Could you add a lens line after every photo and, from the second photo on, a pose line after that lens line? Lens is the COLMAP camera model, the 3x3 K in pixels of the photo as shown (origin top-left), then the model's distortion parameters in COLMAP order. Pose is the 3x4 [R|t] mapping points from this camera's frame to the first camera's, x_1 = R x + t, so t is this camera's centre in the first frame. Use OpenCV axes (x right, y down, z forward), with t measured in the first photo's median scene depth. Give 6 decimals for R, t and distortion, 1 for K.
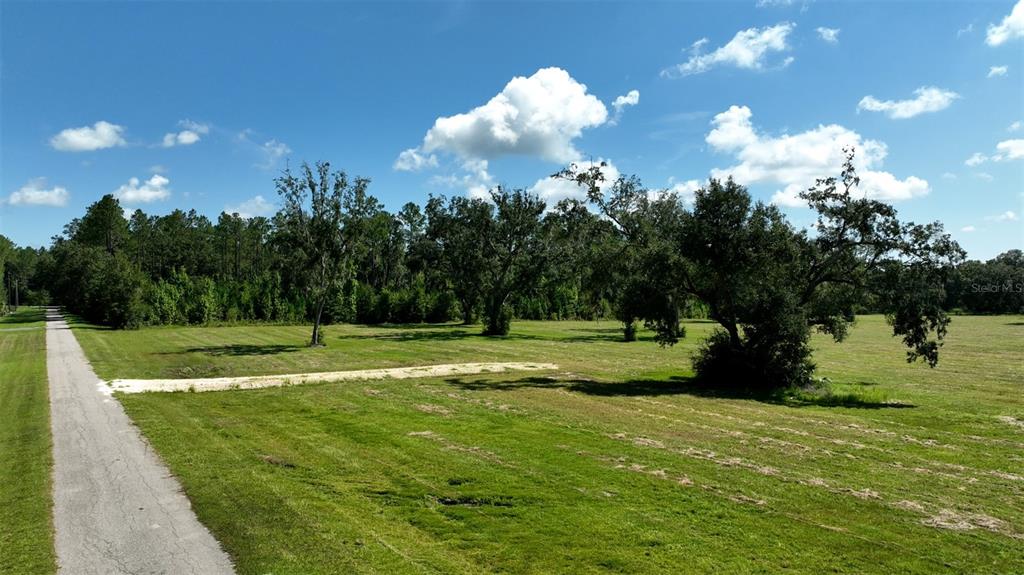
lens RADIAL K [[722.0, 0, 517.4], [0, 722.0, 287.1], [0, 0, 1]] dist [0.004873, 0.008766]
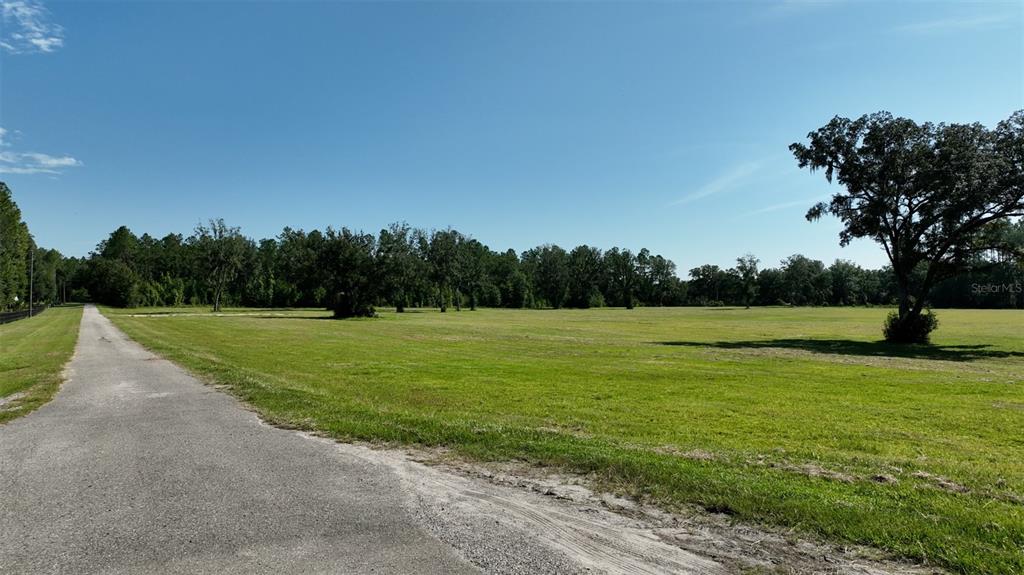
lens RADIAL K [[722.0, 0, 506.9], [0, 722.0, 286.5], [0, 0, 1]] dist [0.004873, 0.008766]
pose [[0.998678, -0.000761, -0.051393, 0.379345], [0.000309, 0.999961, -0.008799, 0.018975], [0.051398, 0.008772, 0.998640, -0.571646]]
